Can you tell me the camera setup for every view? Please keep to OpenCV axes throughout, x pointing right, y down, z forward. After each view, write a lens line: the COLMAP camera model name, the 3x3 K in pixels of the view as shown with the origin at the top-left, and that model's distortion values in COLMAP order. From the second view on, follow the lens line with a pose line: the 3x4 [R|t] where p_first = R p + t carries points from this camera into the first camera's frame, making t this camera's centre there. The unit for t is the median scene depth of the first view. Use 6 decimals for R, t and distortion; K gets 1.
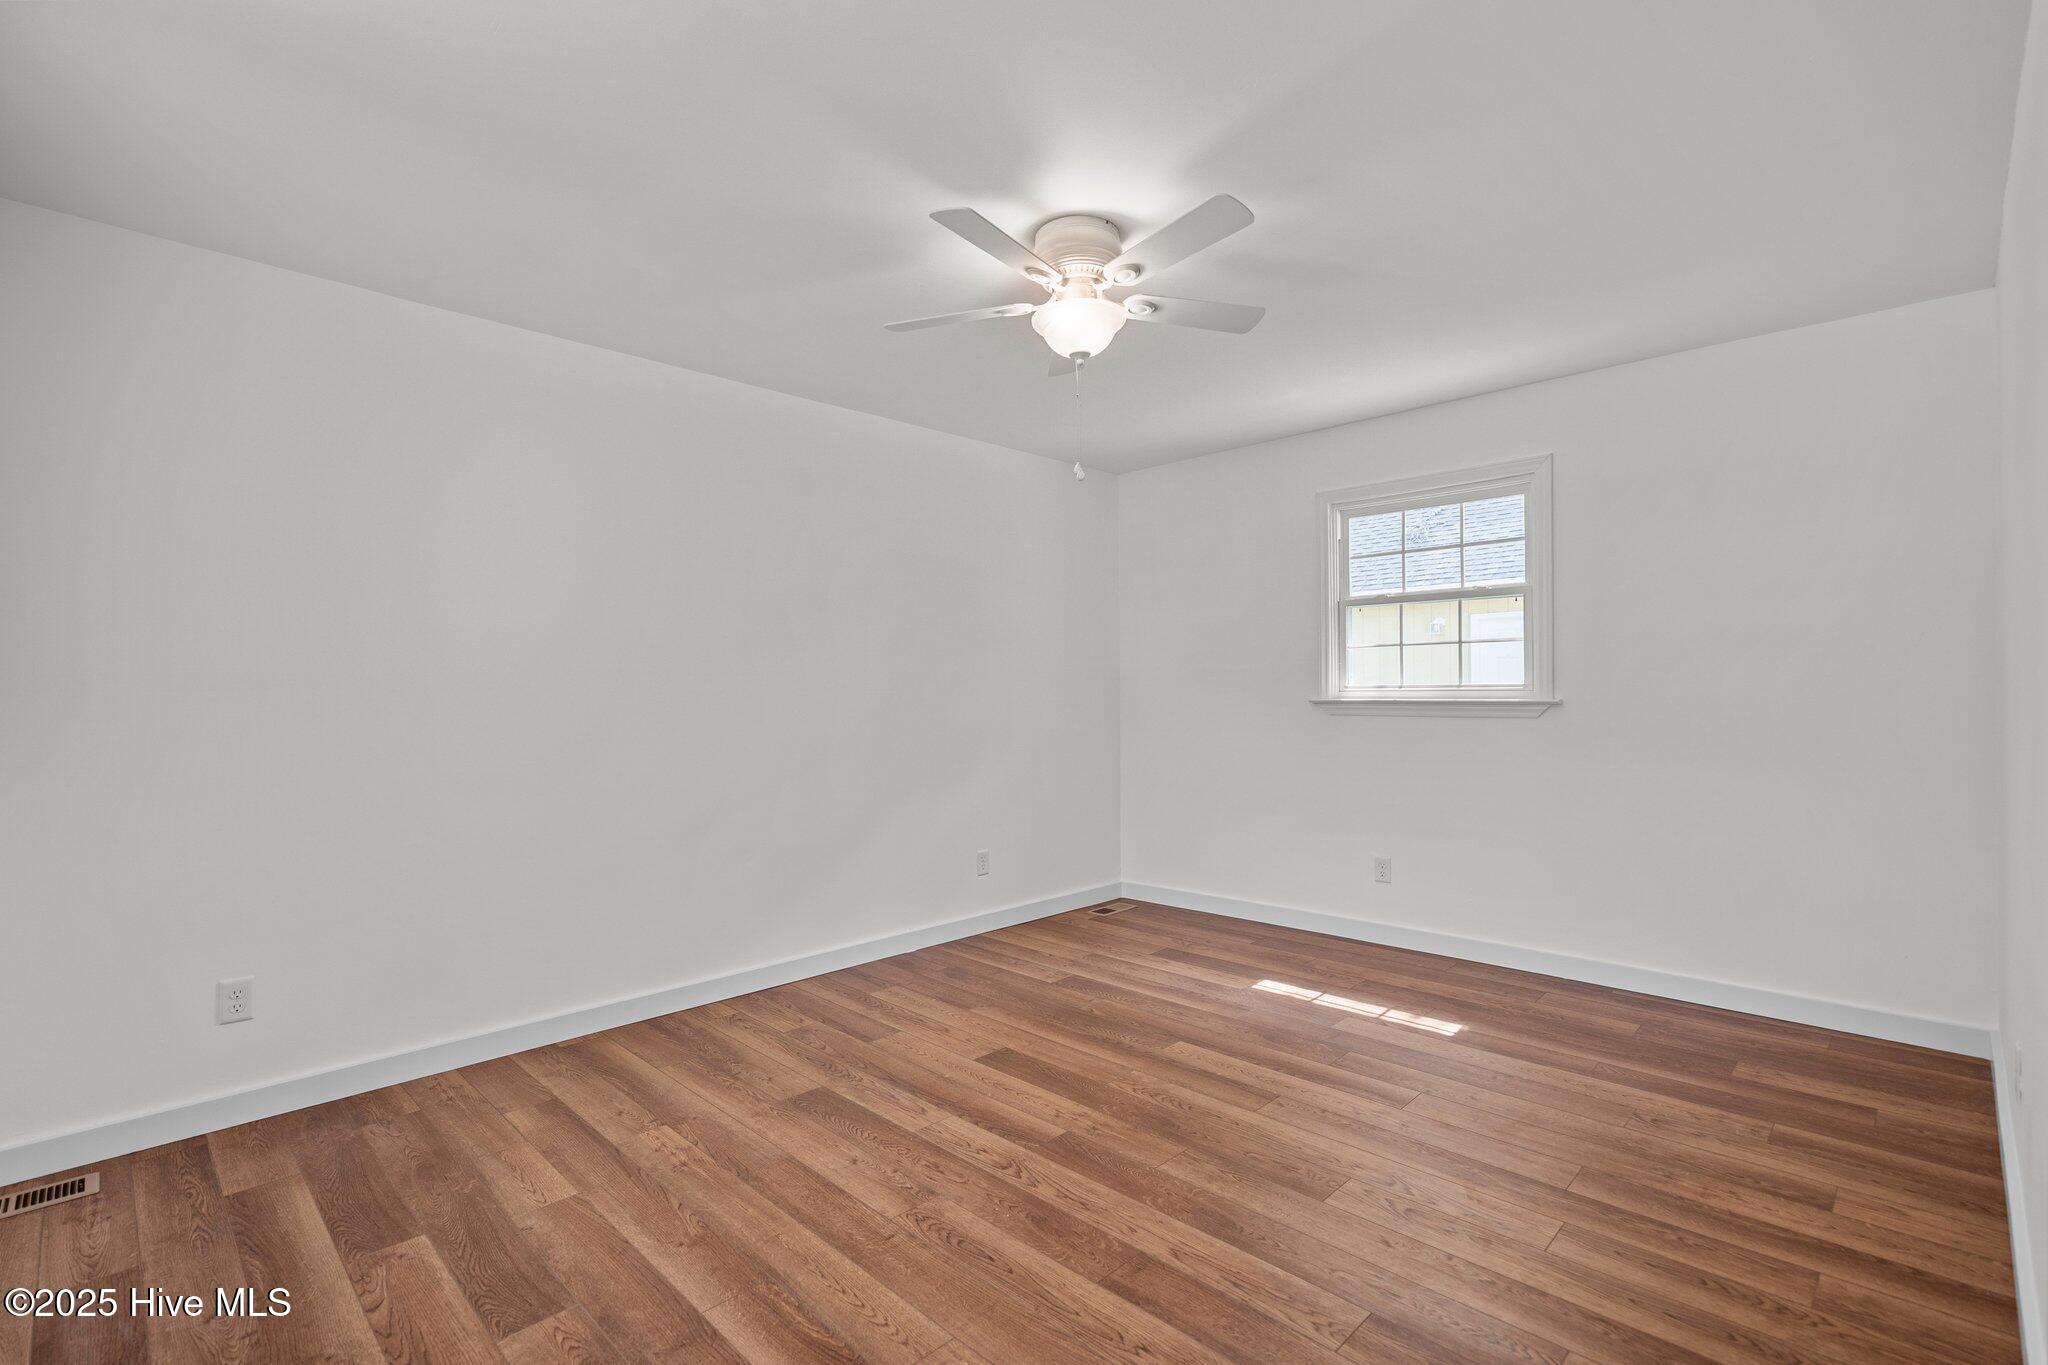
lens RADIAL K [[948.0, 0, 1016.3], [0, 948.0, 685.5], [0, 0, 1]] dist [-0.002910, 0.002513]
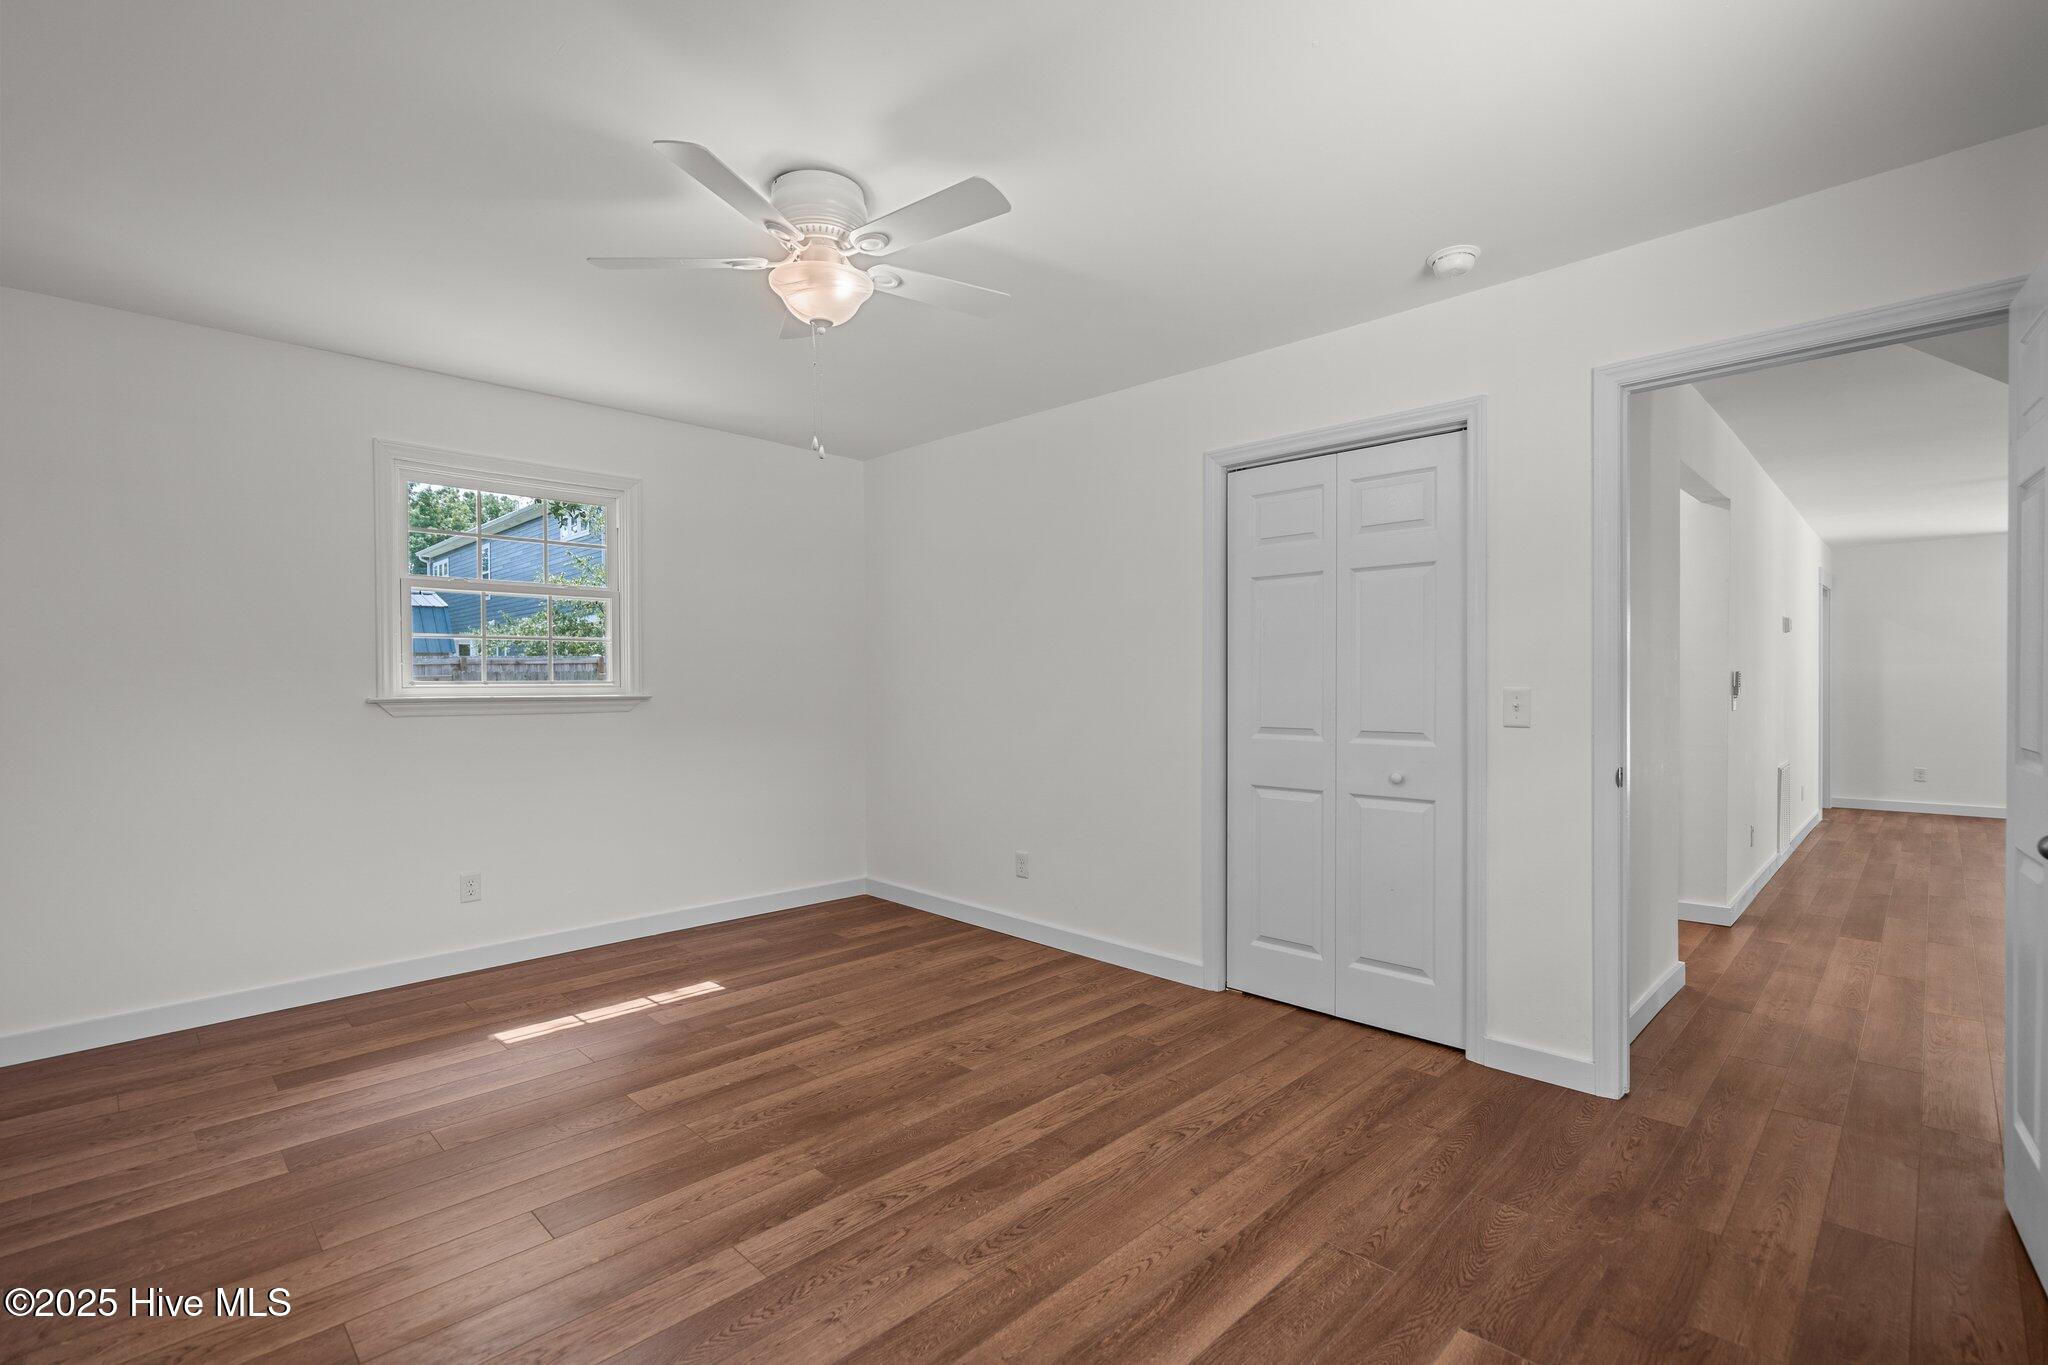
lens RADIAL K [[948.0, 0, 1035.0], [0, 948.0, 692.2], [0, 0, 1]] dist [-0.002910, 0.002513]
pose [[-0.015768, -0.004832, 0.999864, -0.835970], [-0.000133, 0.999988, 0.004830, 0.008252], [-0.999876, -0.000056, -0.015769, 0.782443]]
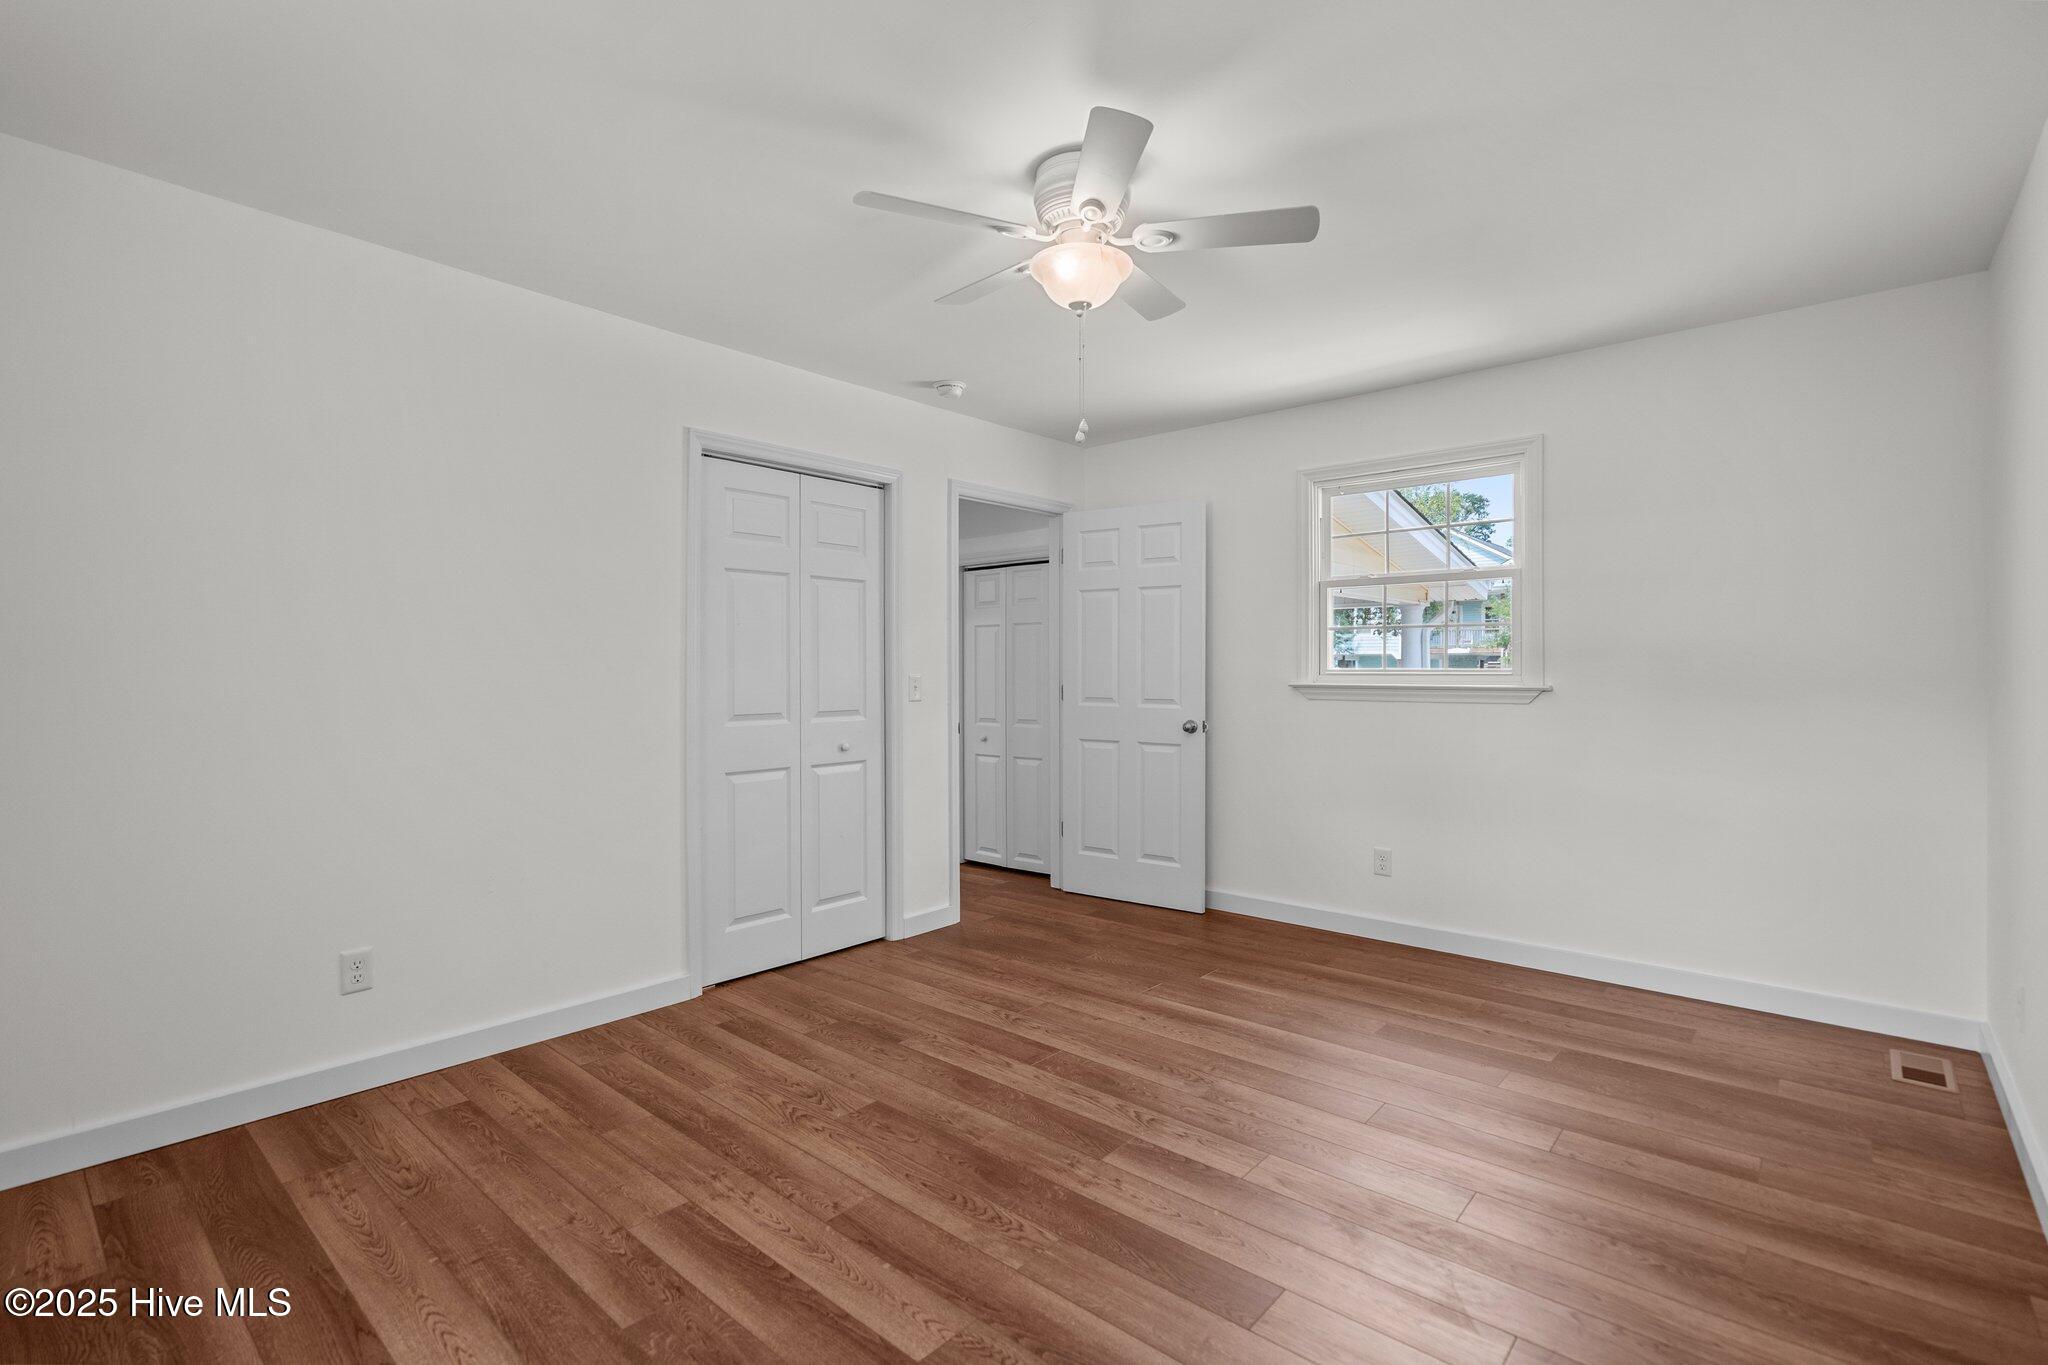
lens RADIAL K [[948.0, 0, 1033.2], [0, 948.0, 667.9], [0, 0, 1]] dist [-0.002910, 0.002513]
pose [[-0.996685, 0.011121, -0.080593, 0.181032], [0.011195, 0.999937, -0.000465, 0.003011], [0.080583, -0.001366, -0.996747, 1.843952]]
